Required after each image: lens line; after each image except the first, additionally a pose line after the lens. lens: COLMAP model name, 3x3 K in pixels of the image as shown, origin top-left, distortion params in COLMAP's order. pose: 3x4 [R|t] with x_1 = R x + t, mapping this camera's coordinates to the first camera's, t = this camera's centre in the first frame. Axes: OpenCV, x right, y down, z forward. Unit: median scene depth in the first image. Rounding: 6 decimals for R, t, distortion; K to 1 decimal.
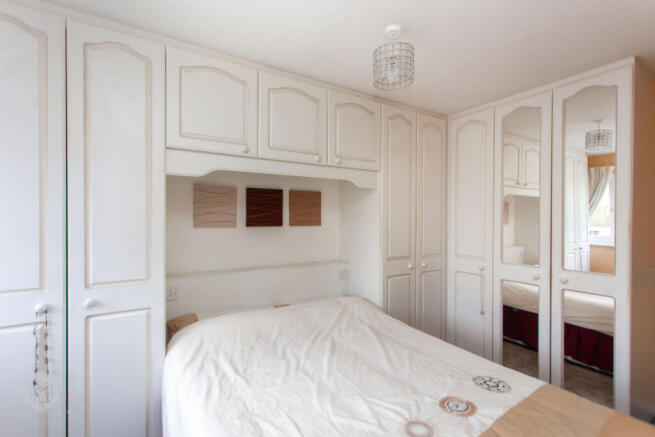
lens RADIAL K [[308.7, 0, 324.8], [0, 308.7, 220.5], [0, 0, 1]] dist [0.002650, 0.000060]
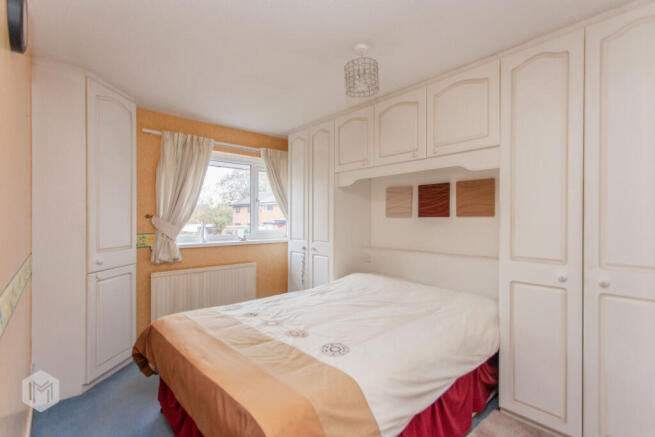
lens RADIAL K [[308.7, 0, 324.8], [0, 308.7, 220.5], [0, 0, 1]] dist [0.002650, 0.000060]
pose [[0.158719, -0.002018, -0.987322, 0.901572], [-0.009227, 0.999951, -0.003527, 0.041614], [0.987281, 0.009670, 0.158692, 0.436302]]
